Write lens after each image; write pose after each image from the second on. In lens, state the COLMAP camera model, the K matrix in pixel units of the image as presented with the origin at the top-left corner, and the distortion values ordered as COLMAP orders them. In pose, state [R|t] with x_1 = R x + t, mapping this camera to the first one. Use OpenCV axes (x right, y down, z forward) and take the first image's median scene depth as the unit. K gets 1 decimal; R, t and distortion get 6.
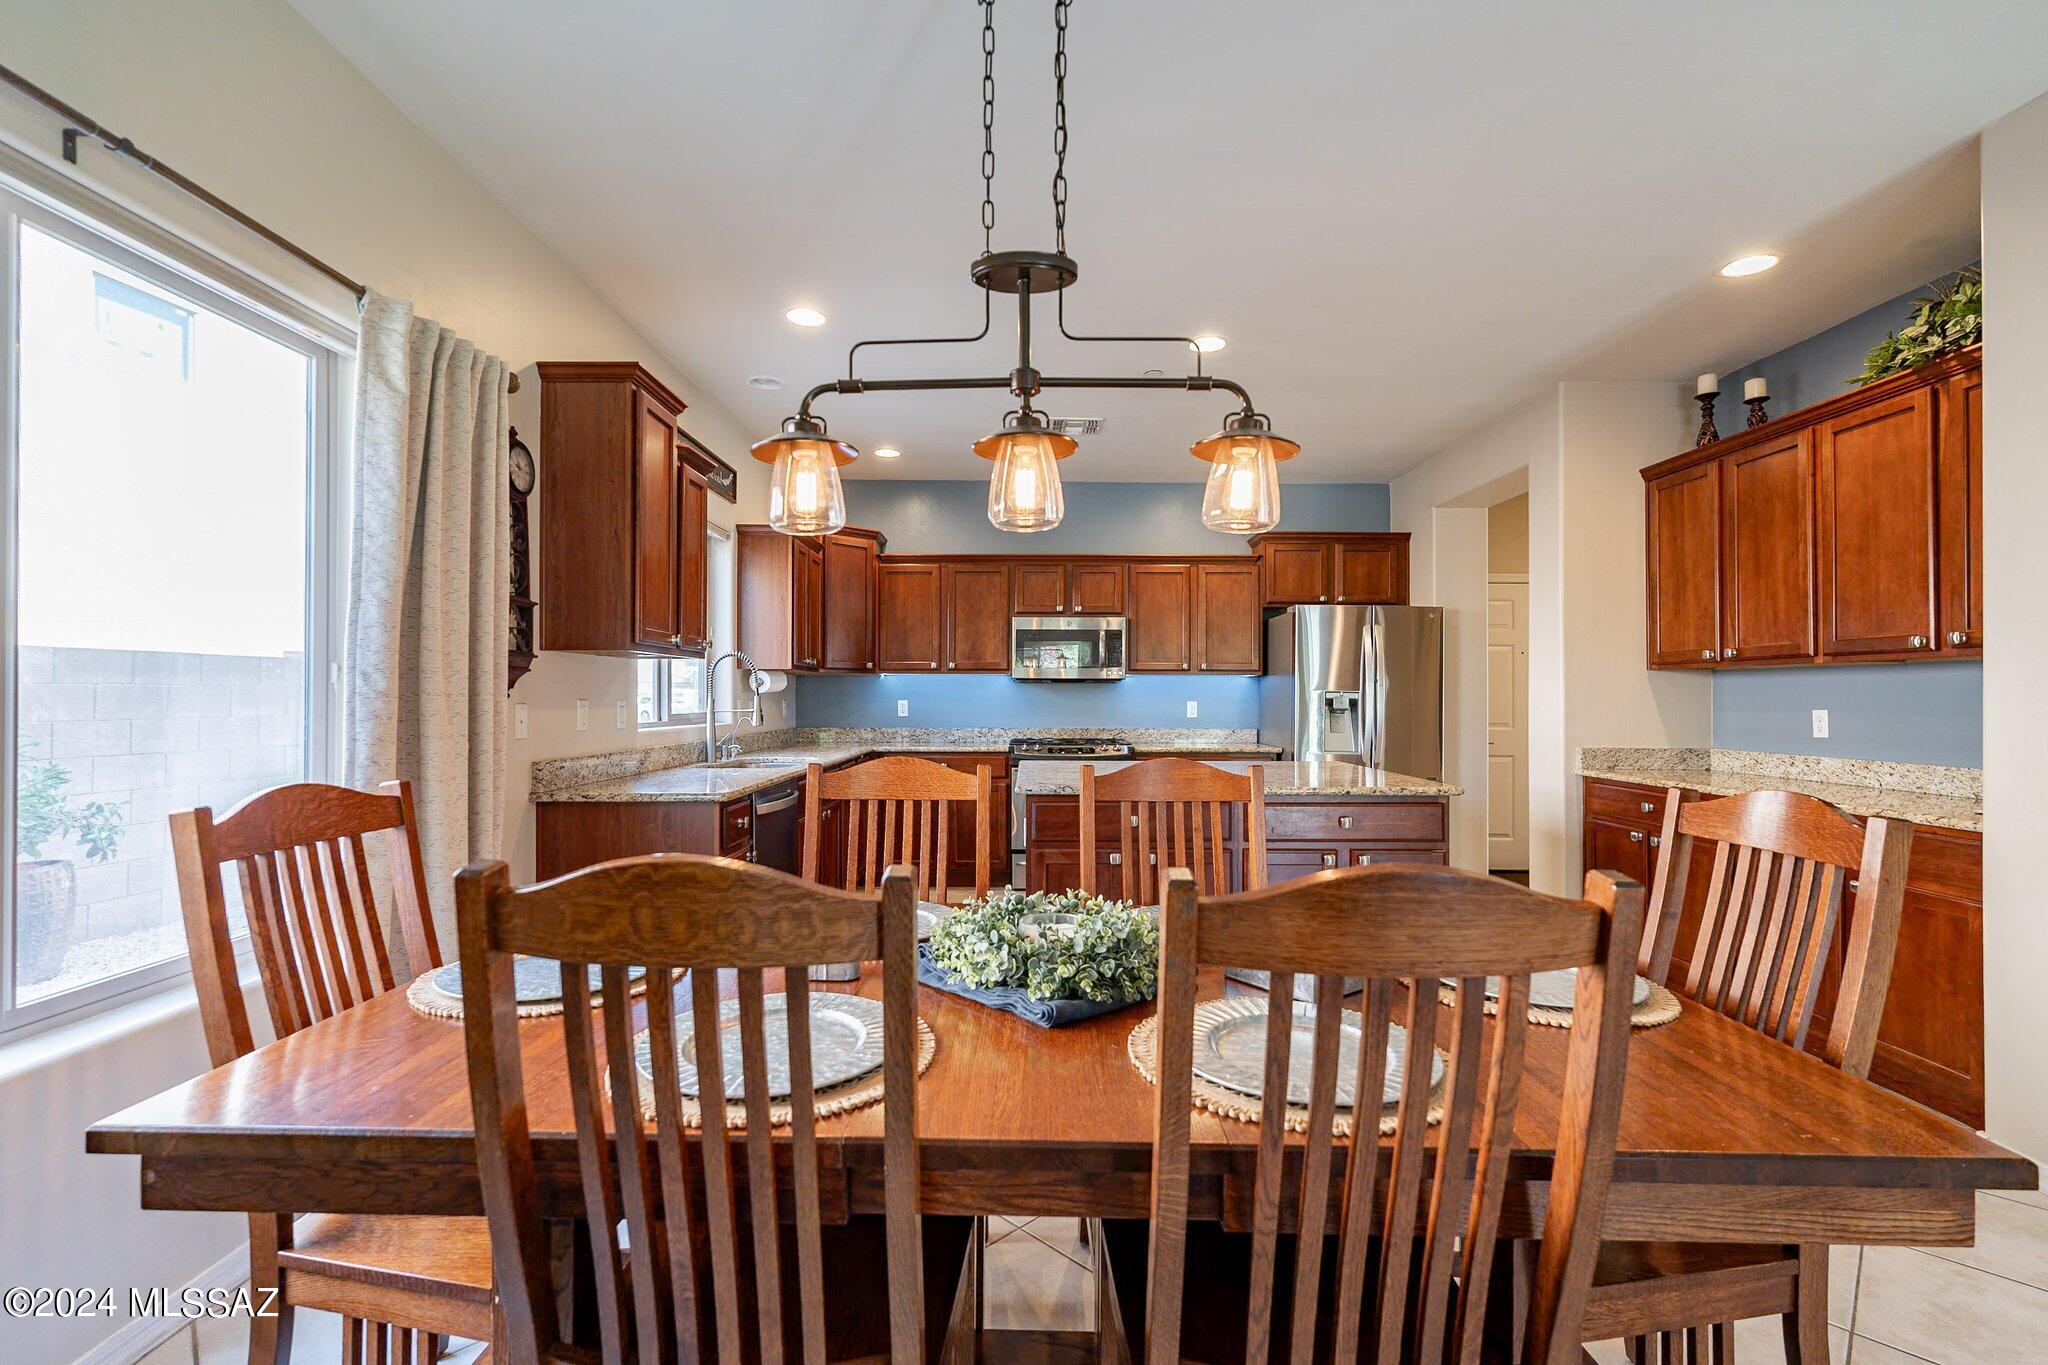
lens RADIAL K [[902.9, 0, 1023.9], [0, 902.9, 684.6], [0, 0, 1]] dist [0.000106, -0.001605]
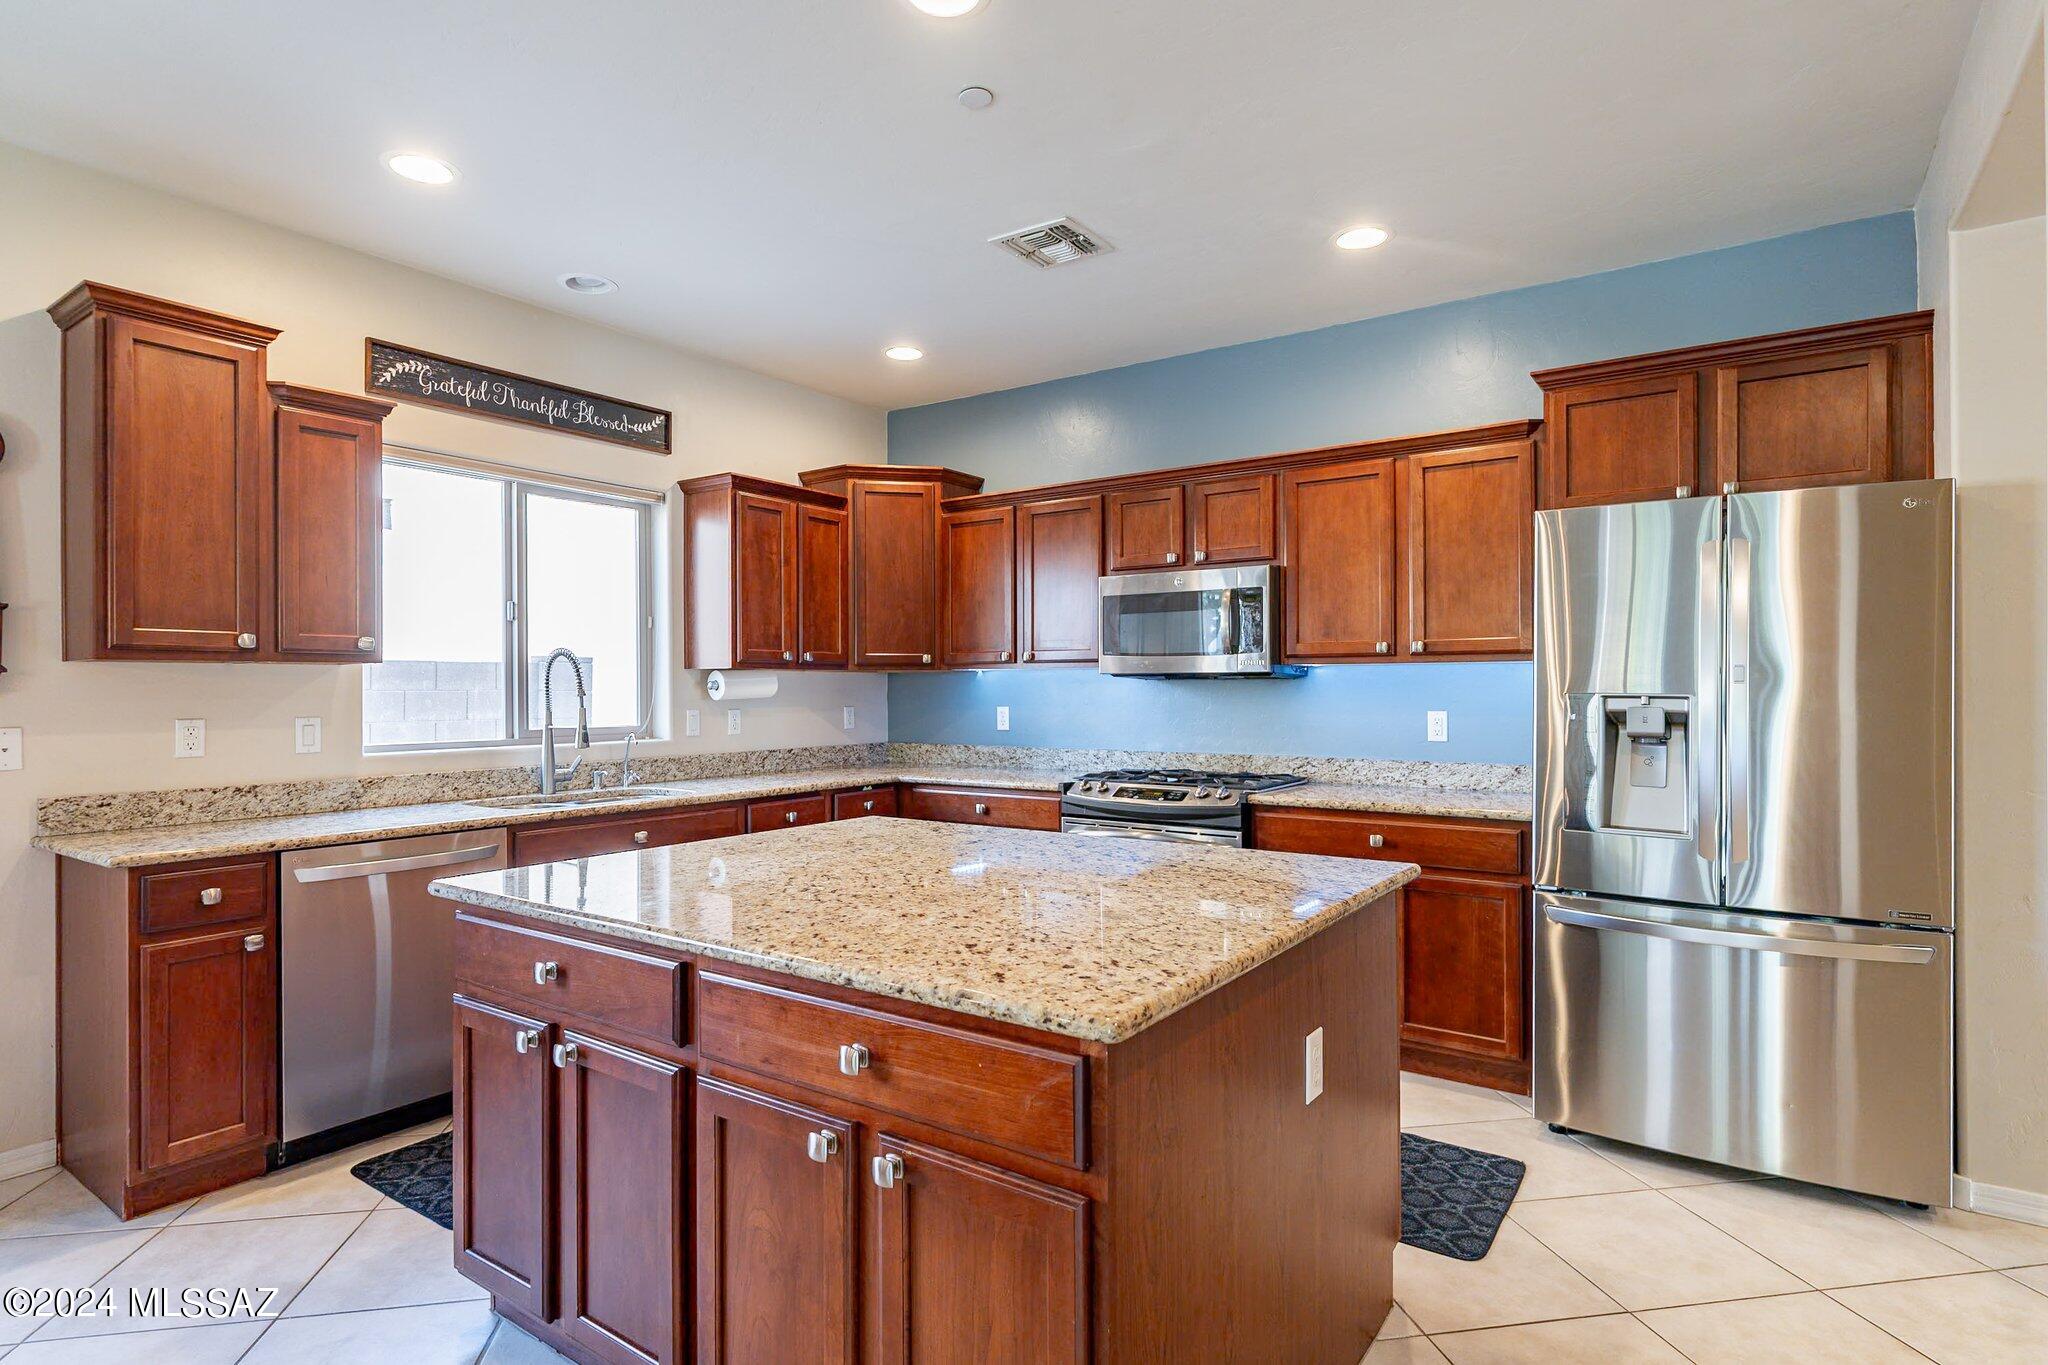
lens RADIAL K [[1055.5, 0, 1012.3], [0, 1055.5, 683.9], [0, 0, 1]] dist [-0.001861, 0.001548]
pose [[0.817629, -0.008960, -0.575676, 0.509386], [0.014695, 0.999878, 0.005309, -0.006797], [0.575558, -0.012800, 0.817661, 0.505320]]
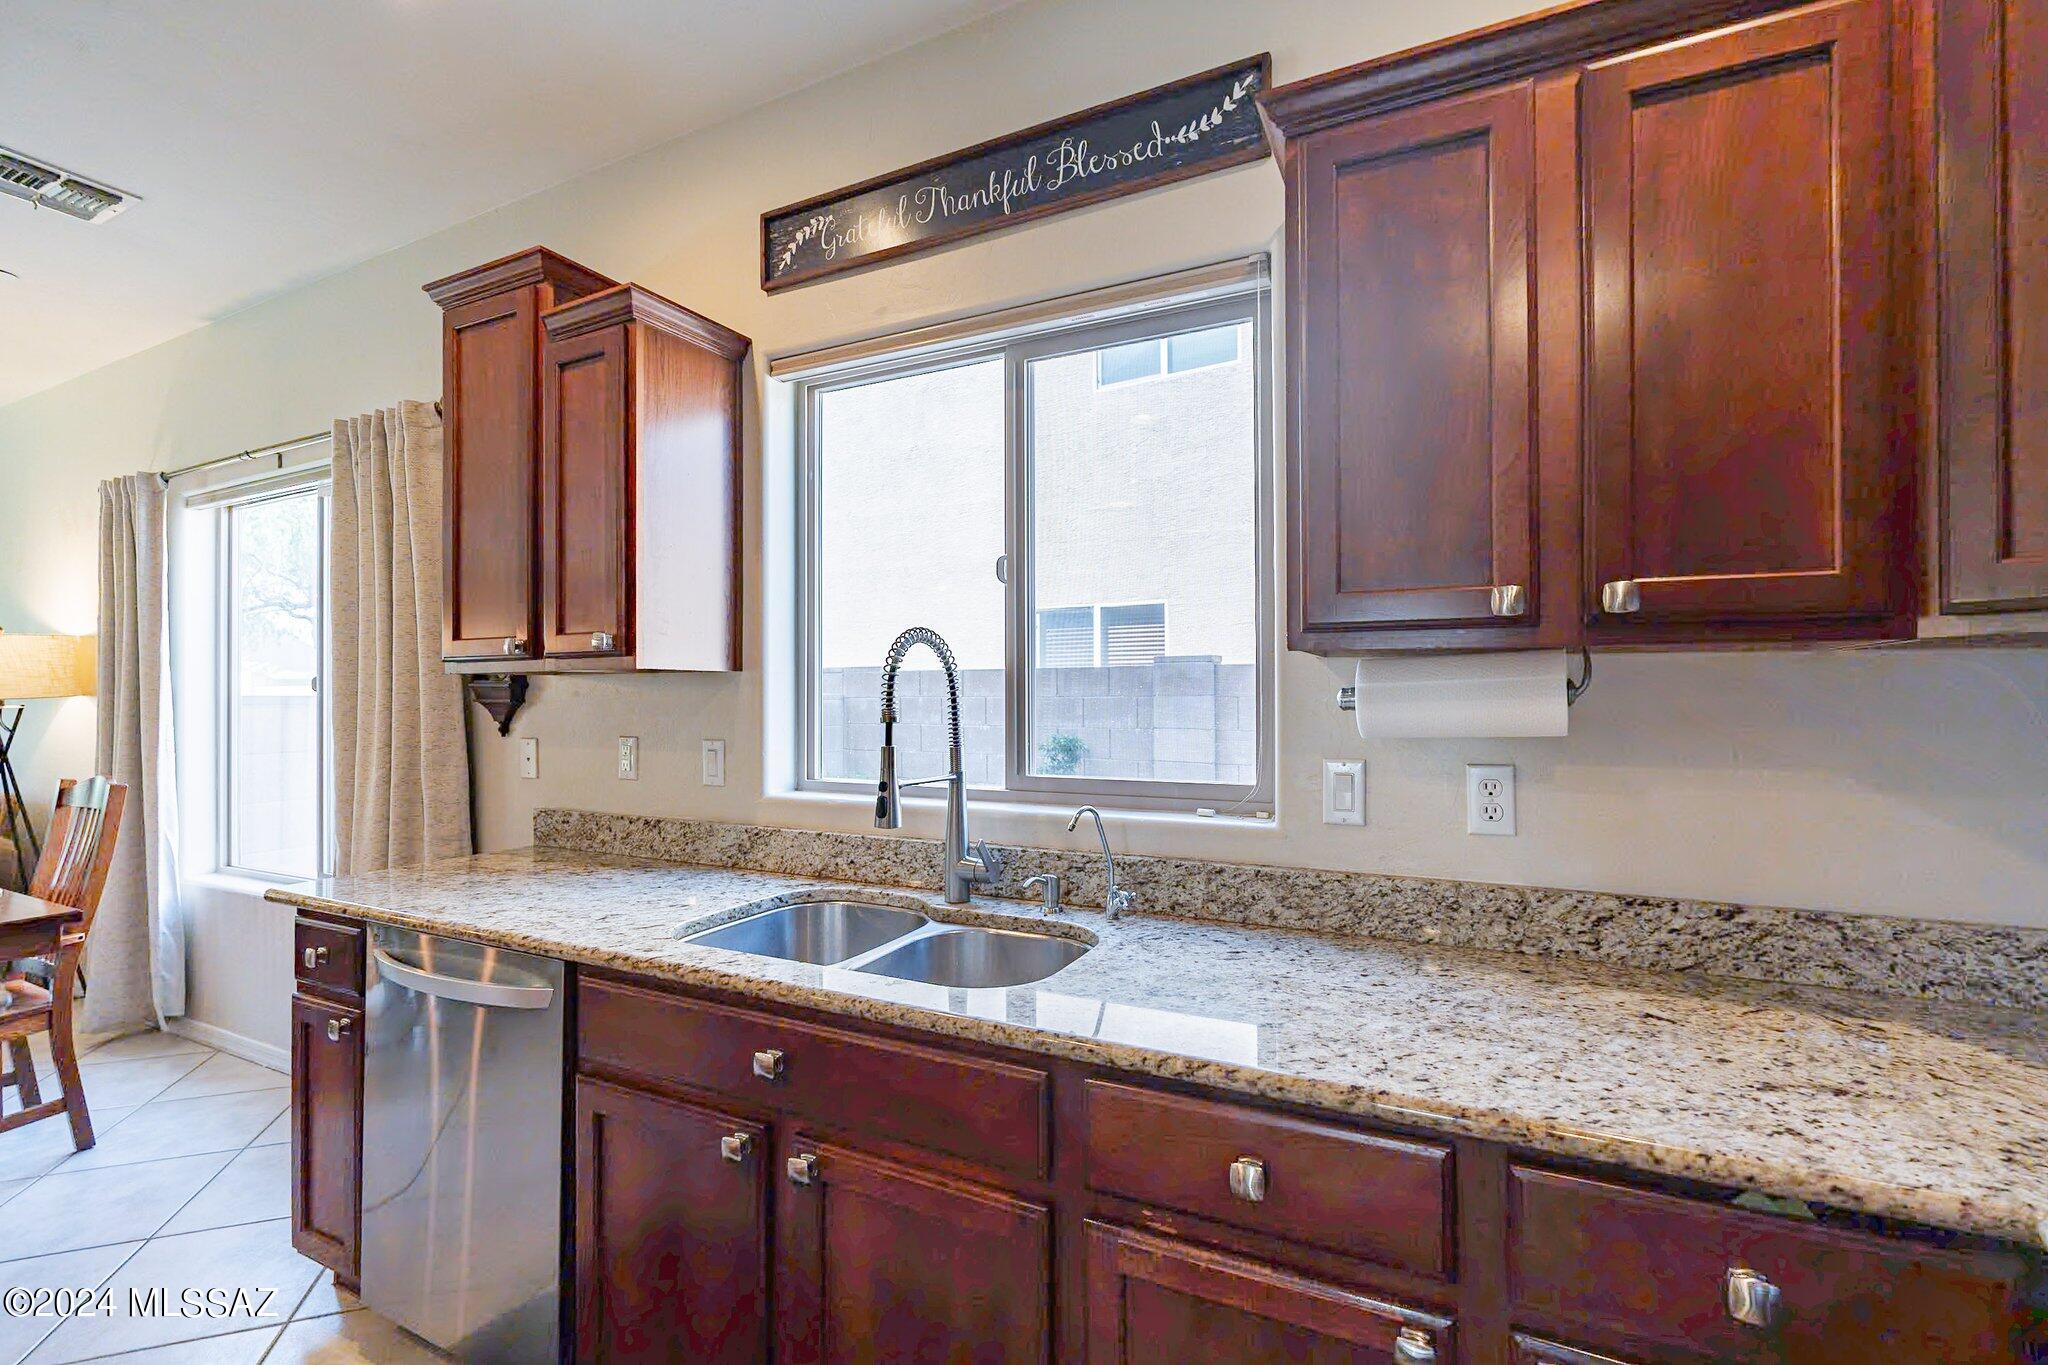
lens RADIAL K [[902.9, 0, 1015.0], [0, 902.9, 685.3], [0, 0, 1]] dist [0.000106, -0.001605]
pose [[-0.447174, -0.008507, -0.894406, 0.014677], [0.016598, 0.999704, -0.017806, -0.004921], [0.894293, -0.022807, -0.446900, 1.240640]]
